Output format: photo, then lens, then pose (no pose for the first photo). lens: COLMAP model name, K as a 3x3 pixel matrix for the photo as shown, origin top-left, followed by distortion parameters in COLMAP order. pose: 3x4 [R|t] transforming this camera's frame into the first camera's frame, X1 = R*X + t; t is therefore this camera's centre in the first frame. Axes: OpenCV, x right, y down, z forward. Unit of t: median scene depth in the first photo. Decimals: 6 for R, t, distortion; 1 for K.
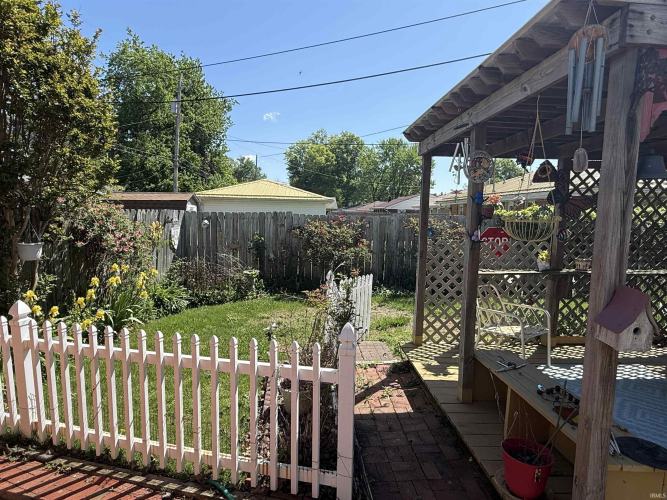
lens RADIAL K [[389.5, 0, 331.0], [0, 389.5, 255.0], [0, 0, 1]] dist [-0.005573, 0.003910]
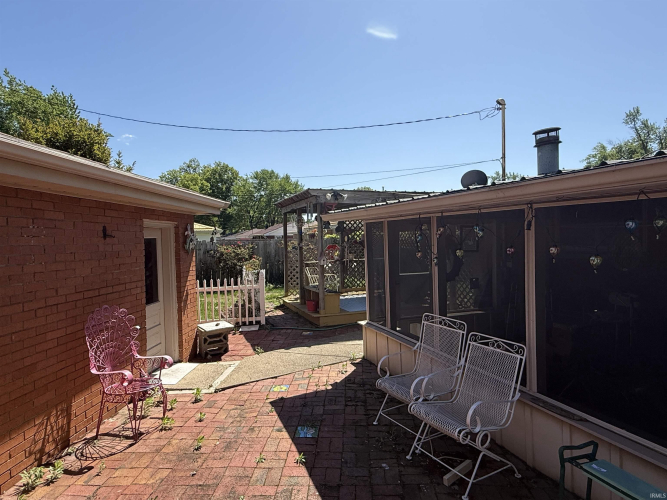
lens RADIAL K [[389.5, 0, 331.0], [0, 389.5, 250.0], [0, 0, 1]] dist [-0.005573, 0.003910]
pose [[0.951079, -0.047369, 0.305294, -0.208798], [0.071534, 0.995087, -0.068453, 0.138338], [-0.300551, 0.086943, 0.949795, -1.248702]]
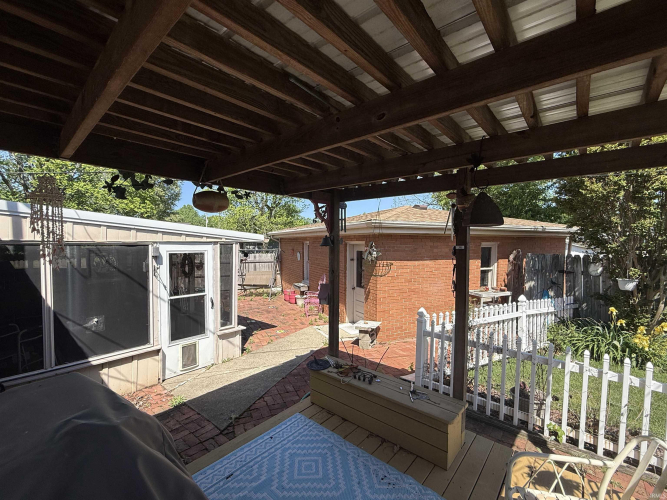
lens RADIAL K [[300.0, 0, 329.7], [0, 300.0, 250.5], [0, 0, 1]] dist [-0.005144, 0.001495]
pose [[-0.707565, 0.003316, -0.706640, 0.800974], [-0.079677, 0.993238, 0.084442, -0.116082], [0.702142, 0.116051, -0.702516, 0.888295]]
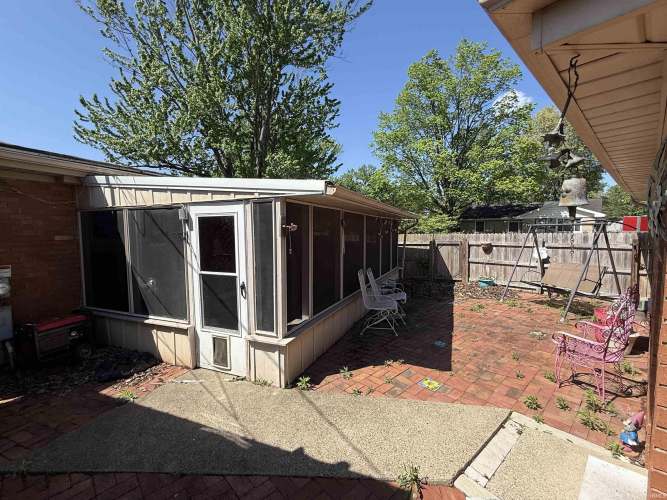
lens RADIAL K [[300.0, 0, 333.2], [0, 300.0, 250.4], [0, 0, 1]] dist [-0.005144, 0.001495]
pose [[-0.903878, -0.035749, 0.426294, -0.127867], [0.038621, 0.985613, 0.164543, -0.017177], [-0.426043, 0.165191, -0.889494, 0.422890]]
